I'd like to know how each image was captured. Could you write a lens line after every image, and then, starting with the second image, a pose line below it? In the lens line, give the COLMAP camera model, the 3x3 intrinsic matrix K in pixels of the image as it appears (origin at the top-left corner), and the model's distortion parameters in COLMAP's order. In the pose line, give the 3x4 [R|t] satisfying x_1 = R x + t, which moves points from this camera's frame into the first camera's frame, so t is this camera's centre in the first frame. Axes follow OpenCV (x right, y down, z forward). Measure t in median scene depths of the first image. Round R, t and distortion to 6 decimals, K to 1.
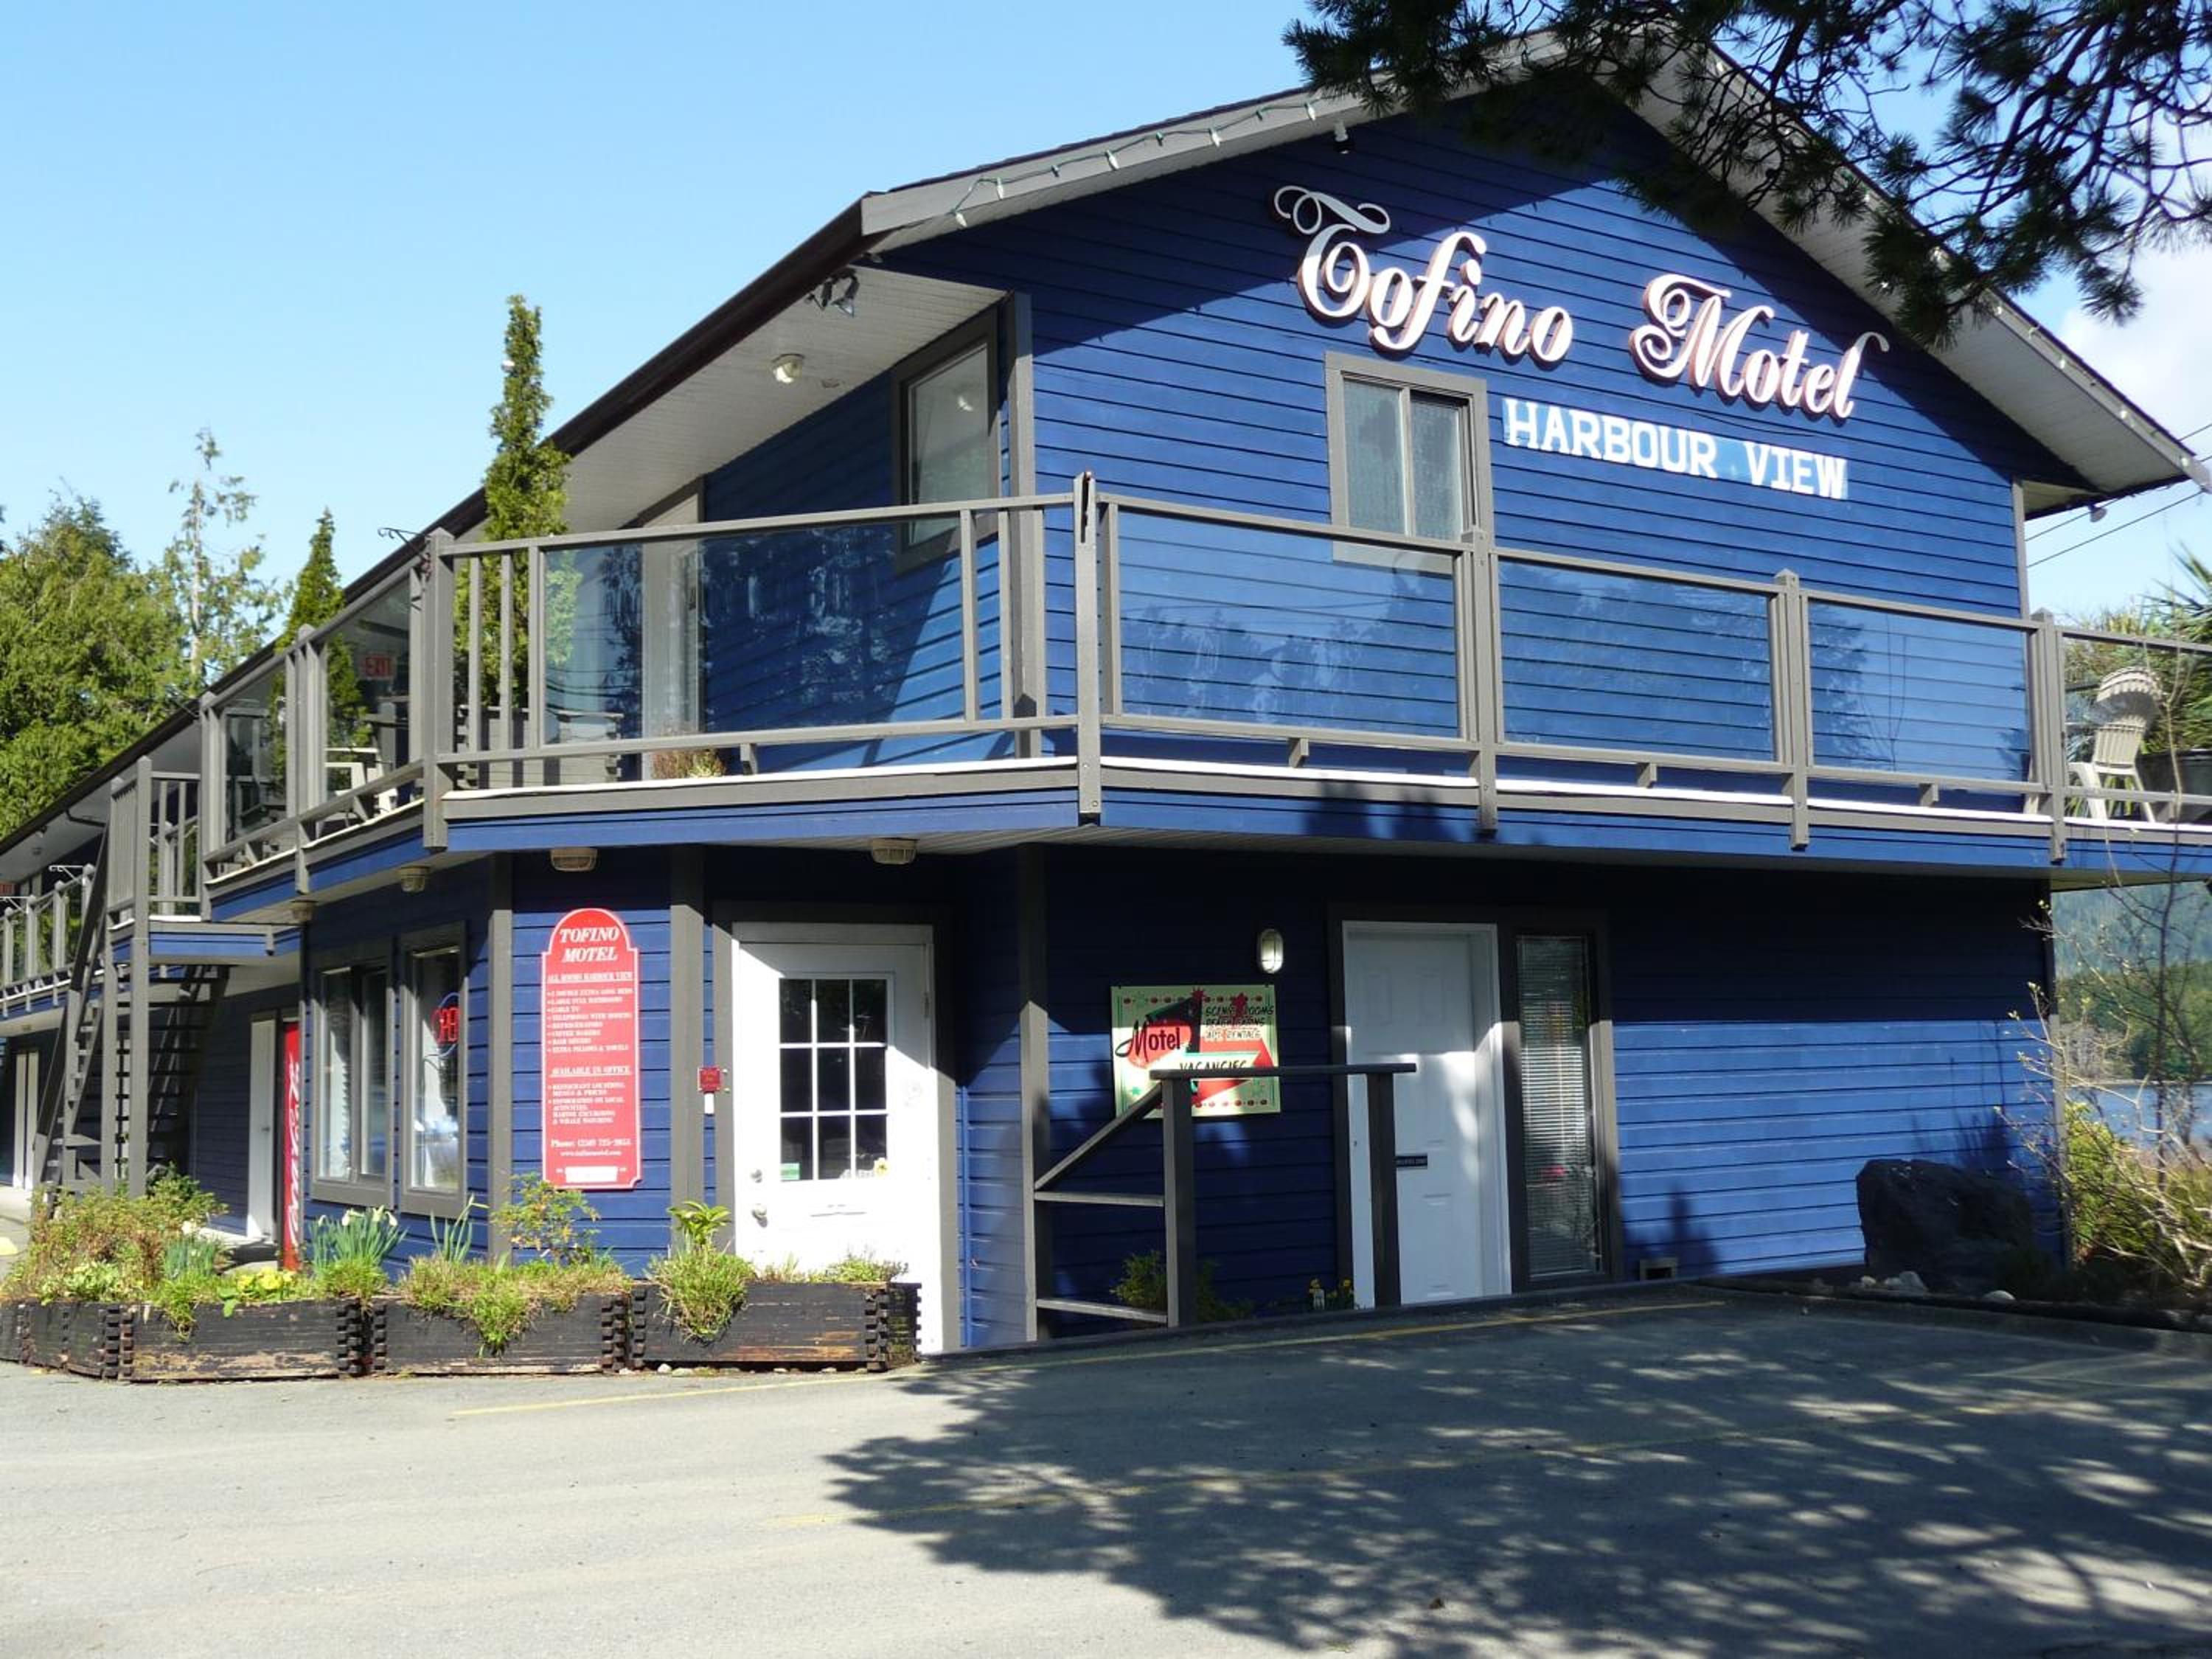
lens RADIAL K [[2338.4, 0, 1102.8], [0, 2338.4, 833.9], [0, 0, 1]] dist [-0.000953, 0.000000]
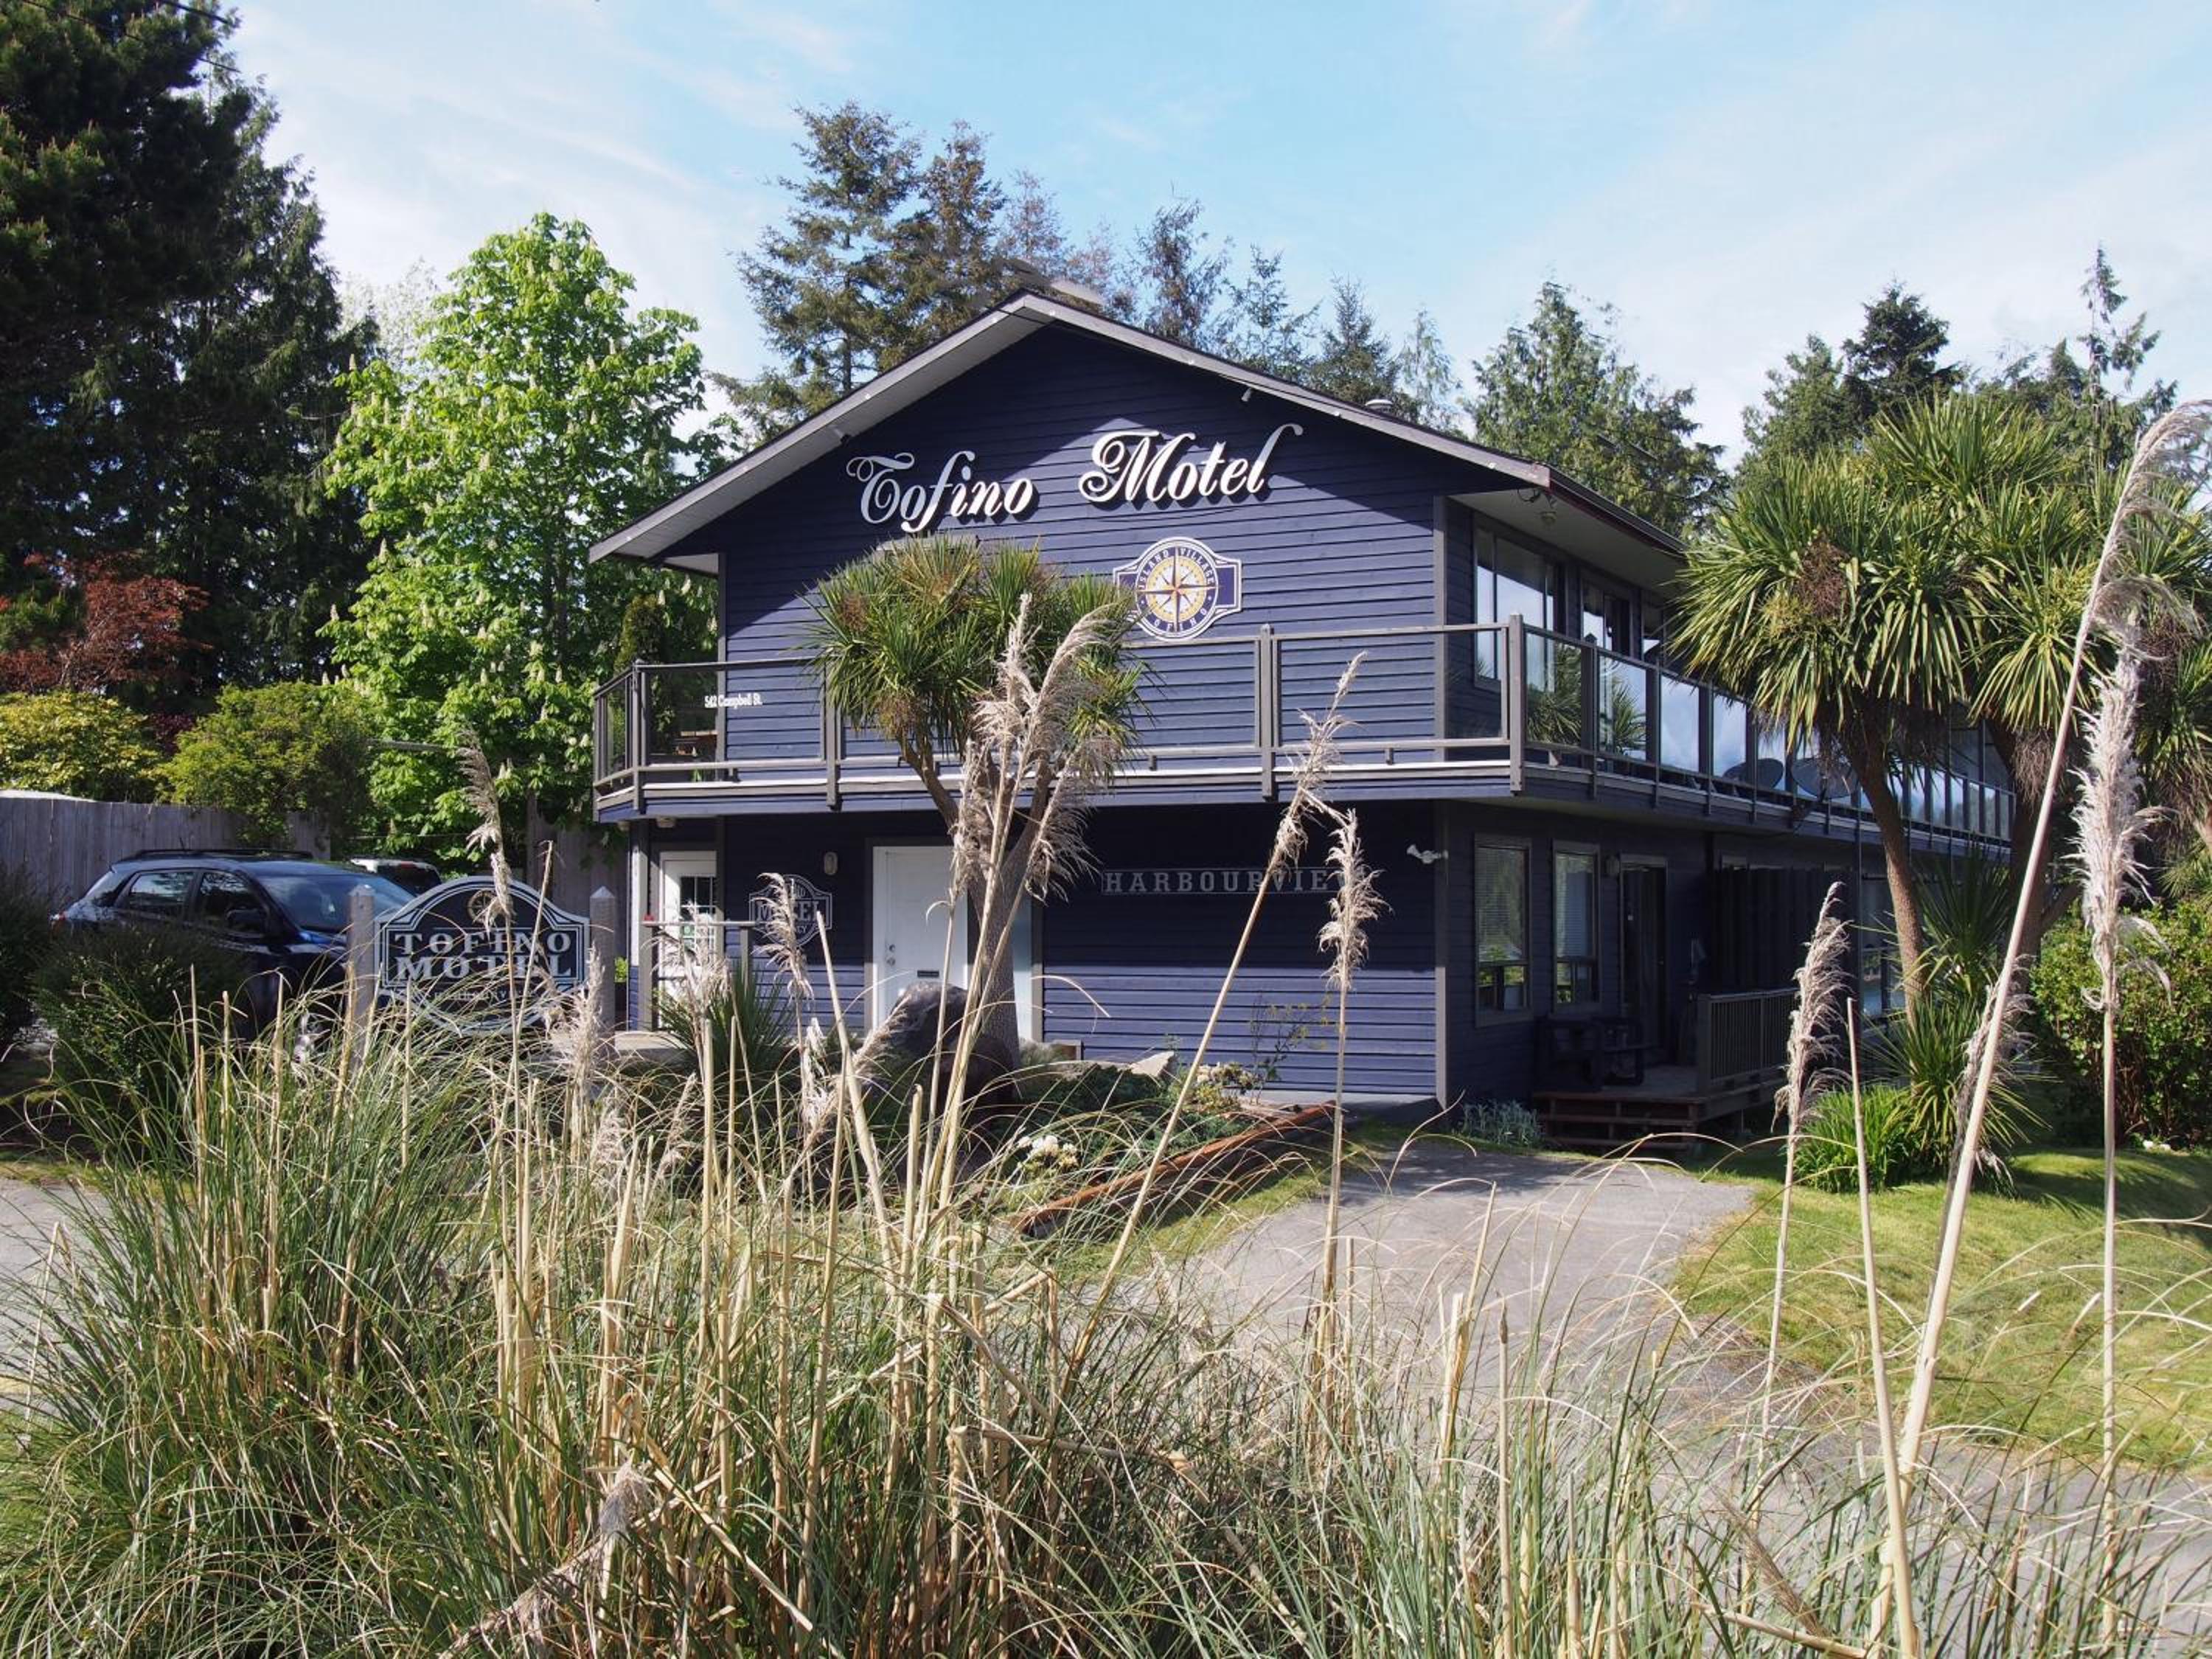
lens RADIAL K [[2338.4, 0, 1098.2], [0, 2338.4, 830.5], [0, 0, 1]] dist [-0.000953, 0.000000]
pose [[0.525789, 0.005713, -0.850596, 1.690628], [0.087328, 0.994331, 0.060659, -0.073268], [0.846120, -0.106175, 0.522310, 0.146299]]
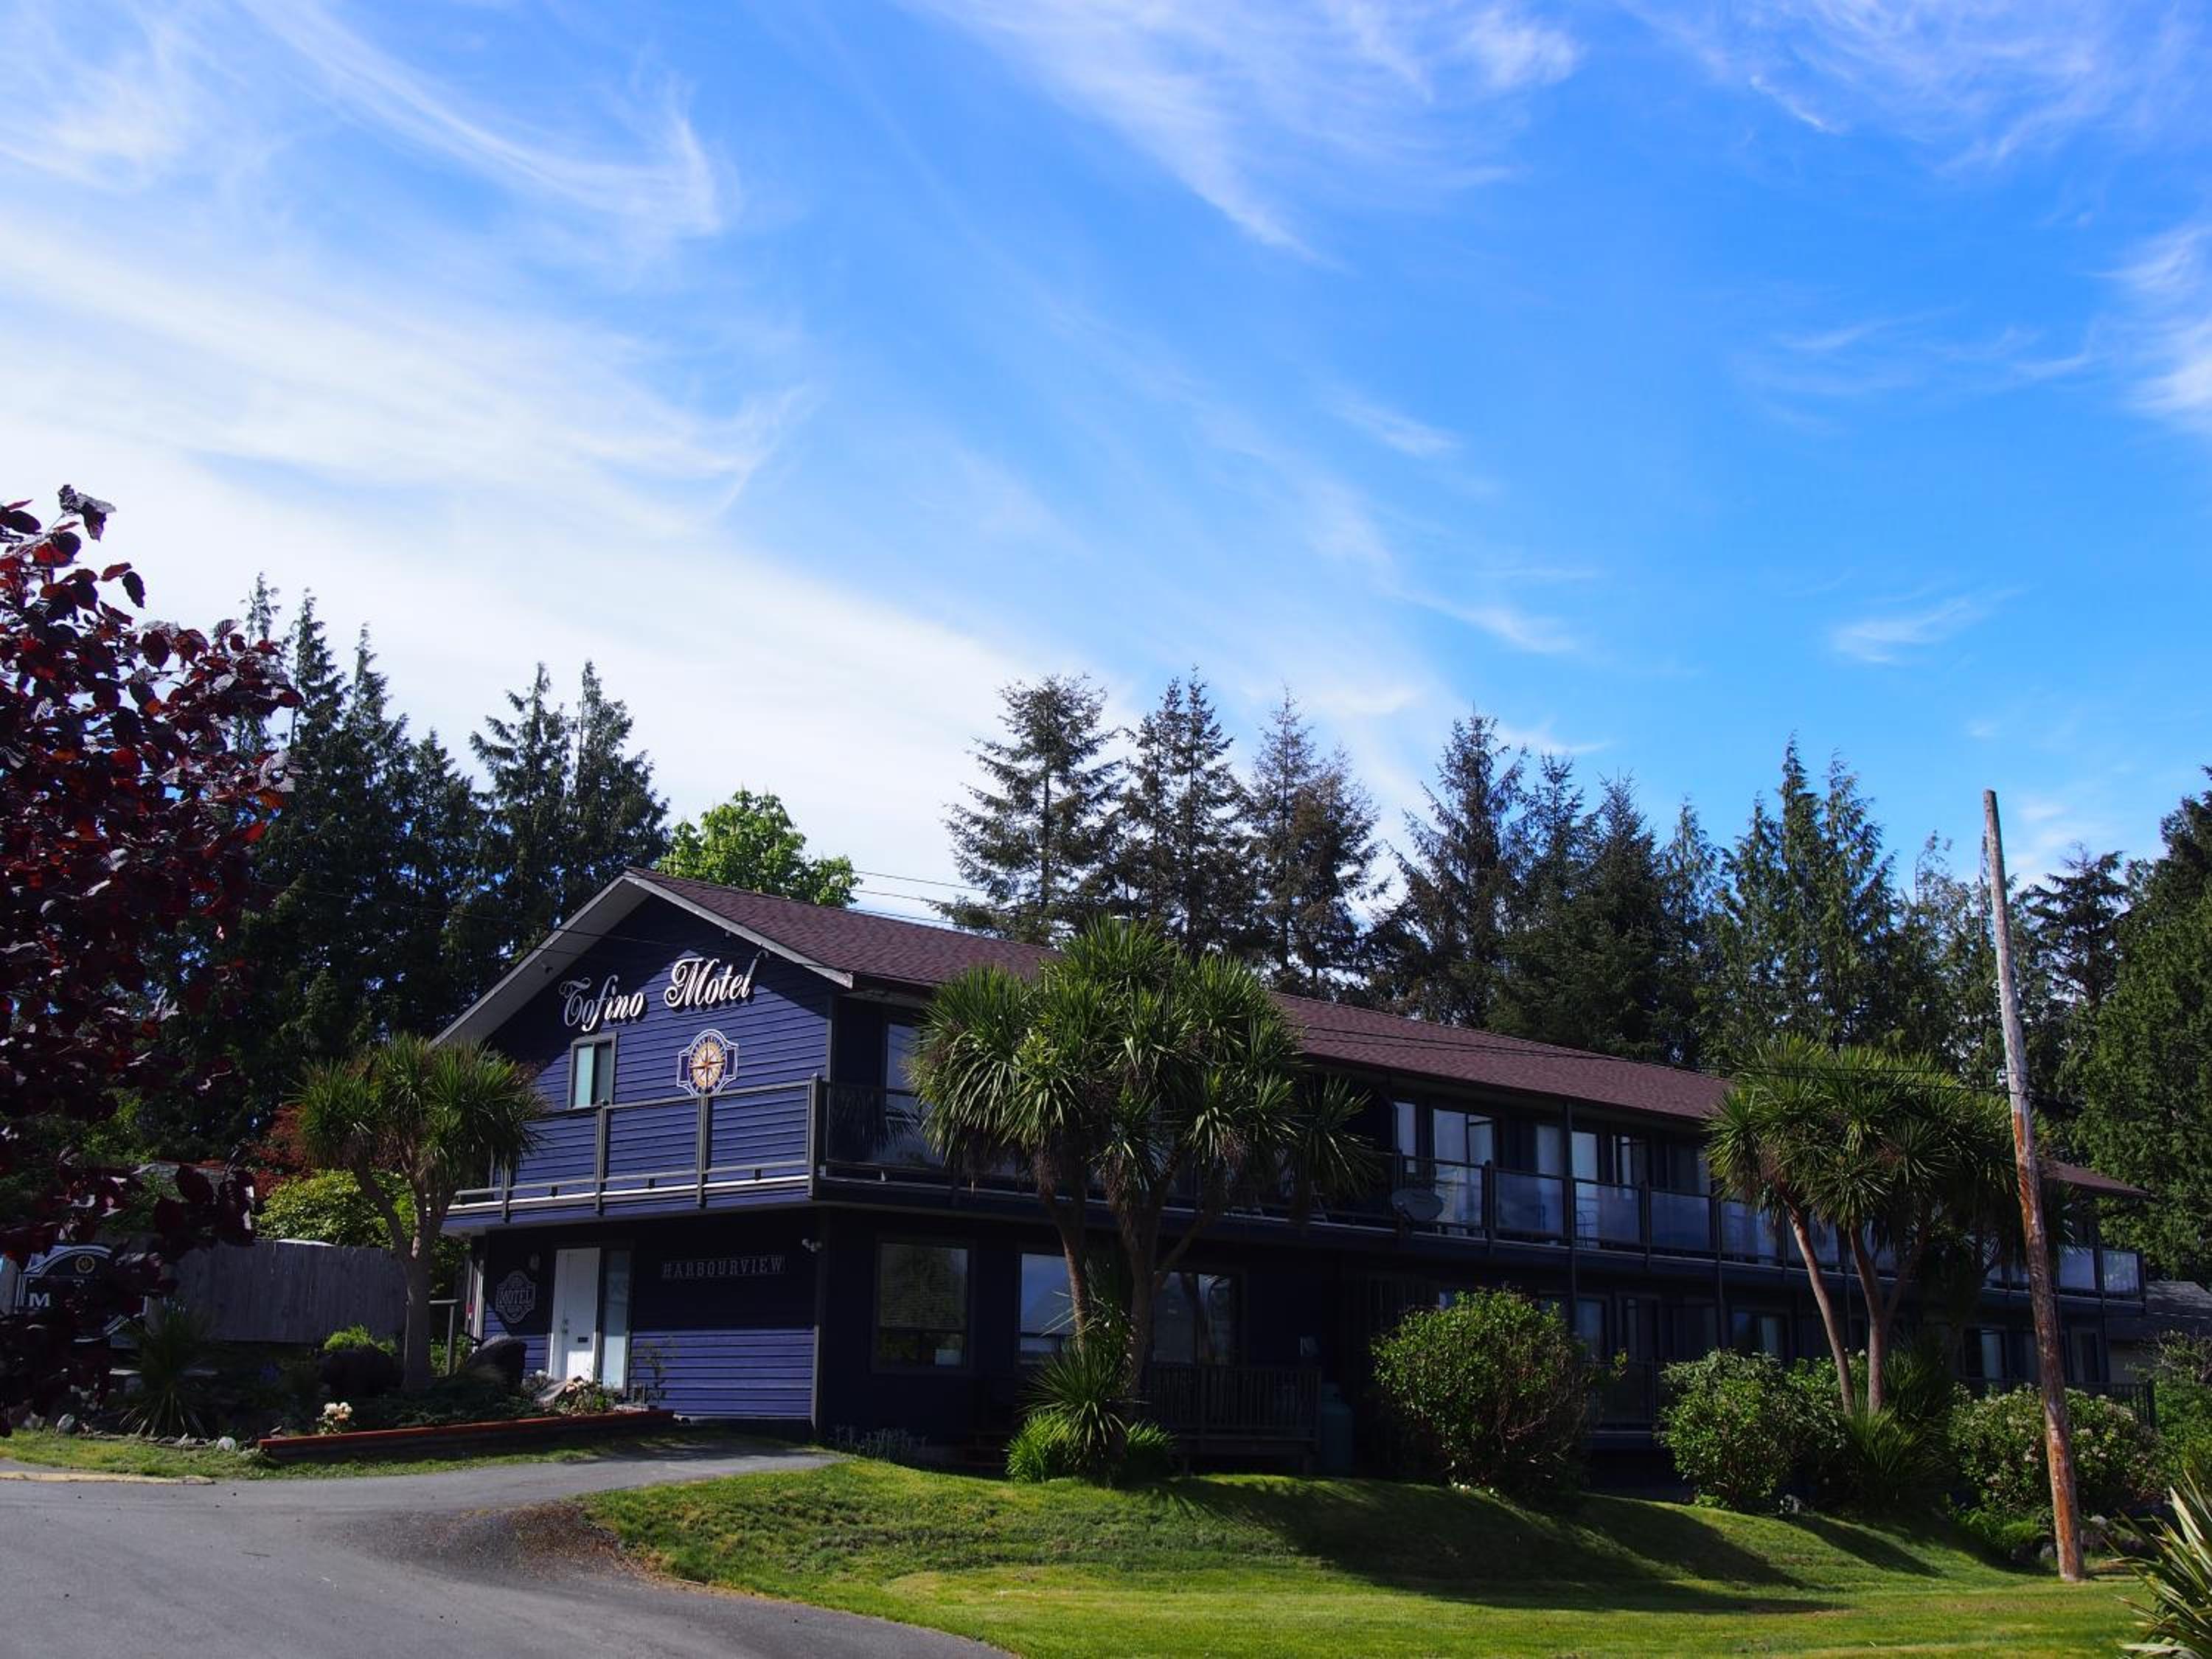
lens RADIAL K [[2338.4, 0, 1112.4], [0, 2338.4, 825.0], [0, 0, 1]] dist [-0.000953, 0.000000]
pose [[0.258408, -0.196648, -0.945809, 2.756699], [0.097297, 0.979382, -0.177045, 0.088154], [0.961123, -0.046274, 0.272214, 0.836212]]
